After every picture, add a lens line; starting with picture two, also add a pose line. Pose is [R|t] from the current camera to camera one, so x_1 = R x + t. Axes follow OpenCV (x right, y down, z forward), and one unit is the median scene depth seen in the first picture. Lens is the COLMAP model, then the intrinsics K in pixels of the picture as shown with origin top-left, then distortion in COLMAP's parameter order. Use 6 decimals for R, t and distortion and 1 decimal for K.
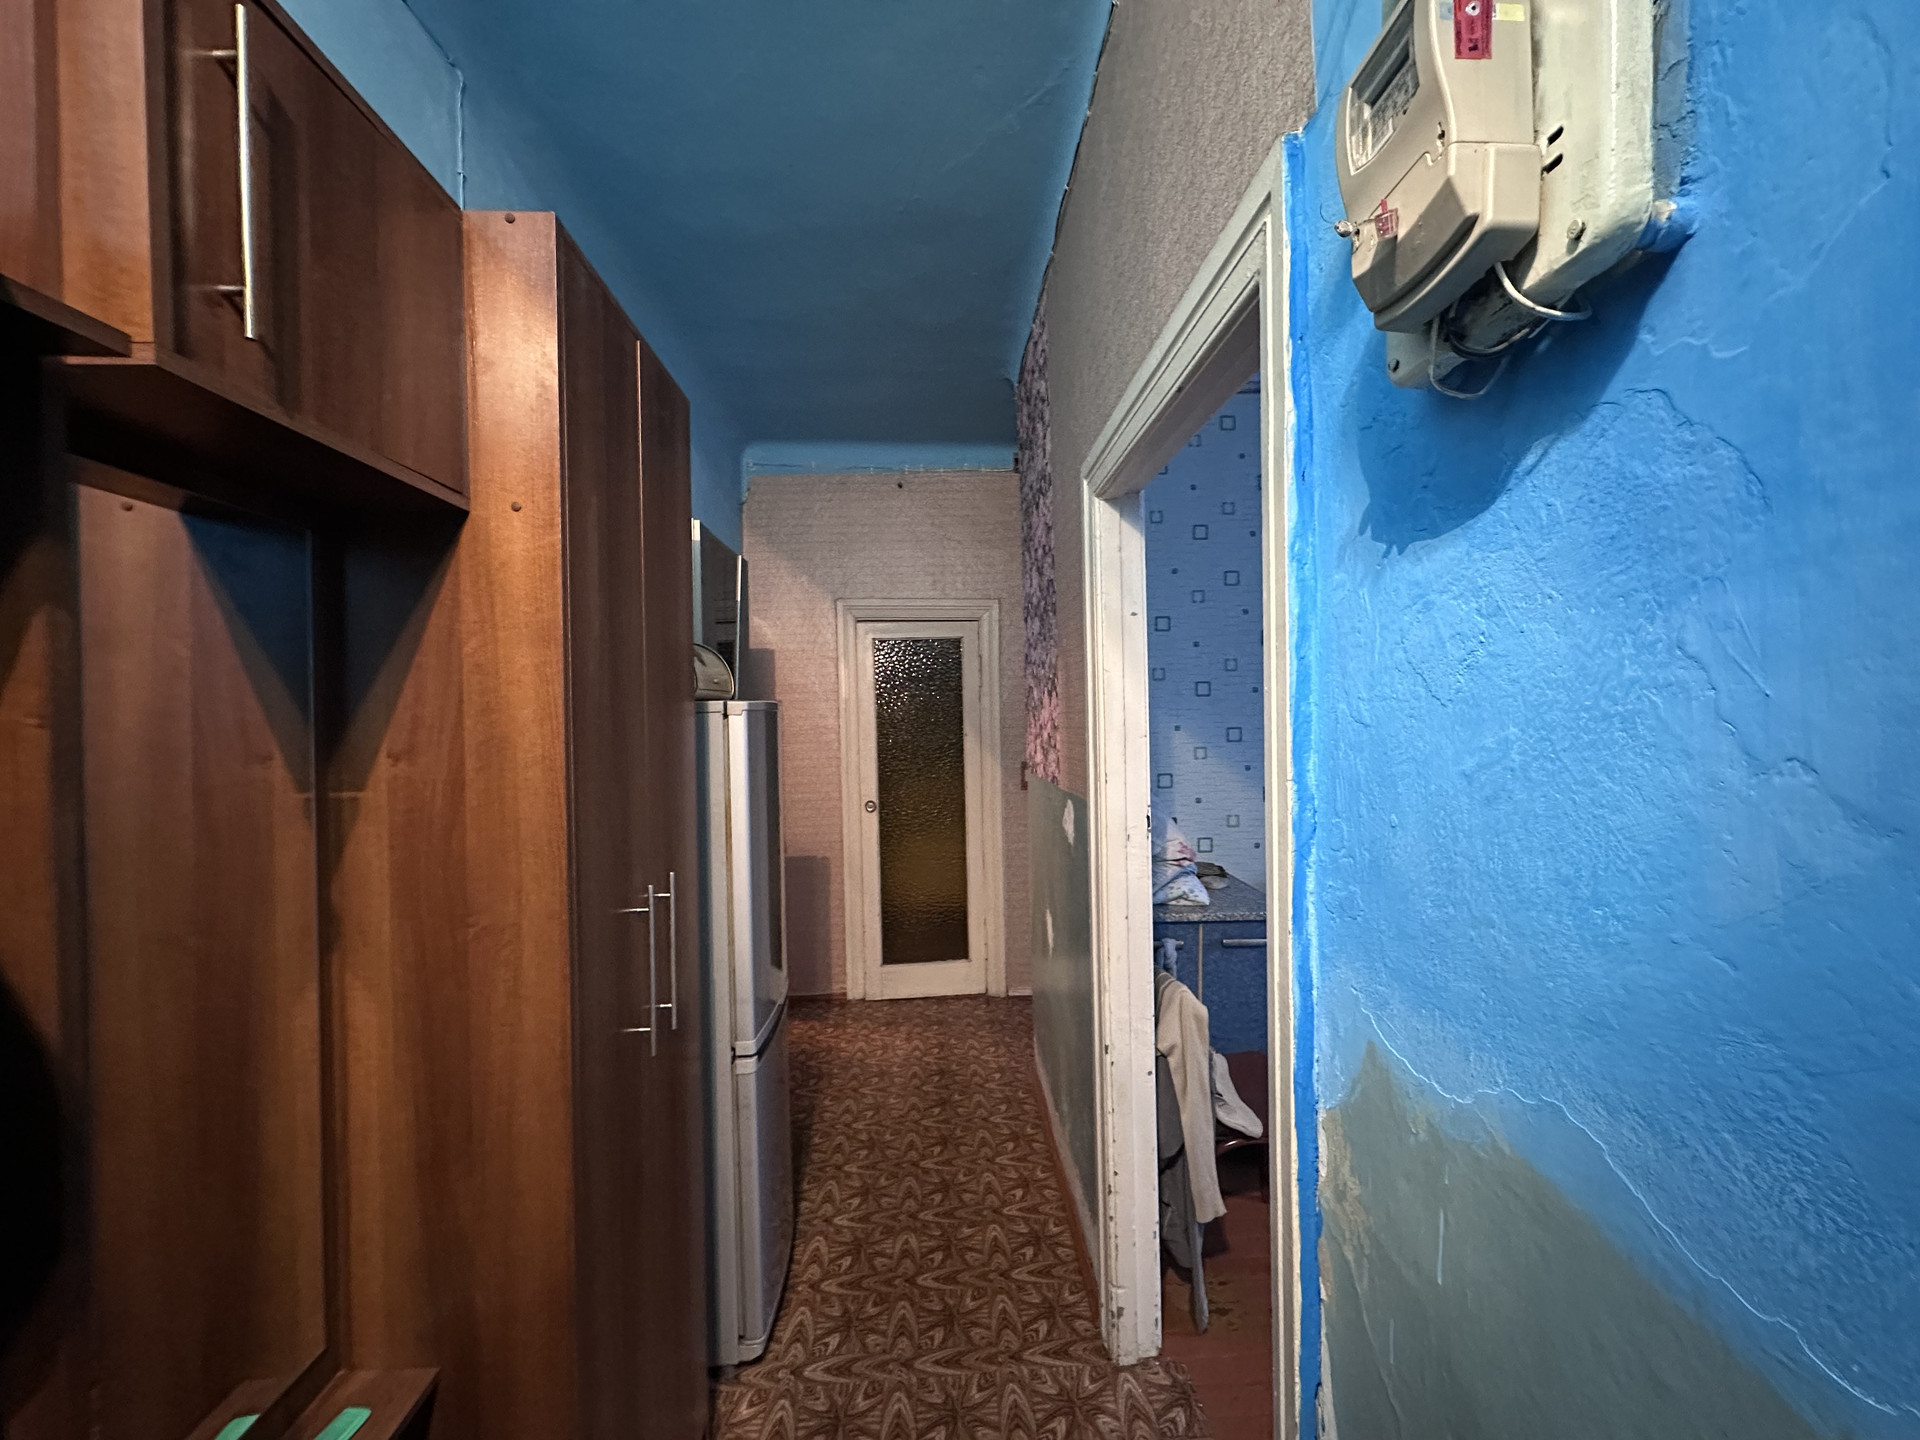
lens RADIAL K [[765.2, 0, 961.2], [0, 765.2, 715.4], [0, 0, 1]] dist [-0.003129, 0.000639]
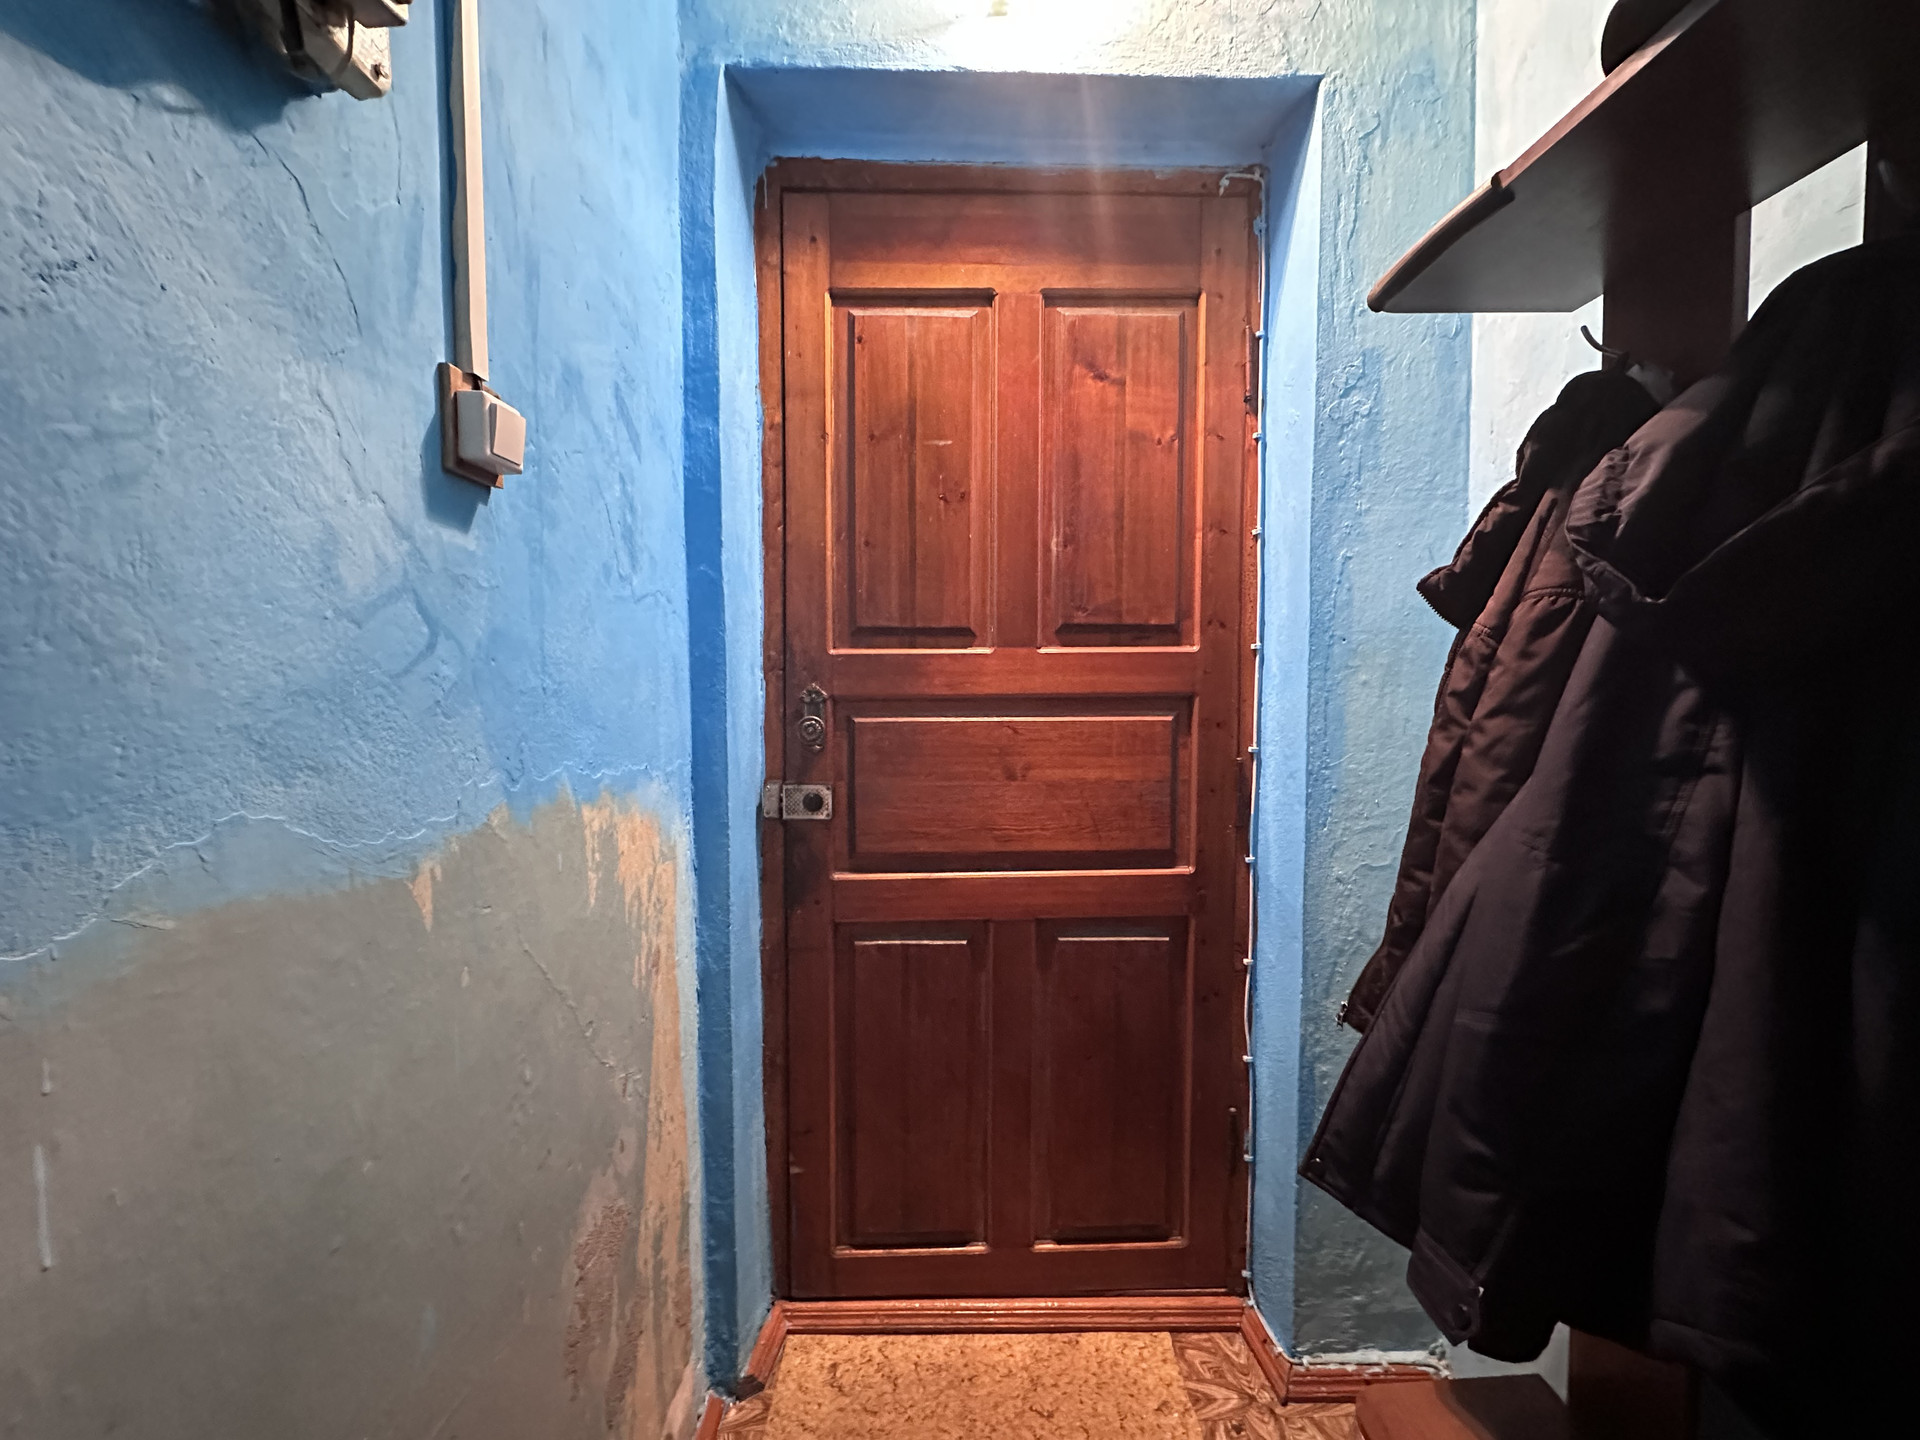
lens RADIAL K [[765.2, 0, 956.2], [0, 765.2, 720.1], [0, 0, 1]] dist [-0.003129, 0.000639]
pose [[-0.999313, 0.023203, 0.028910, -0.164967], [0.024793, 0.998128, 0.055917, 0.361664], [-0.027558, 0.056595, -0.998017, 1.957562]]
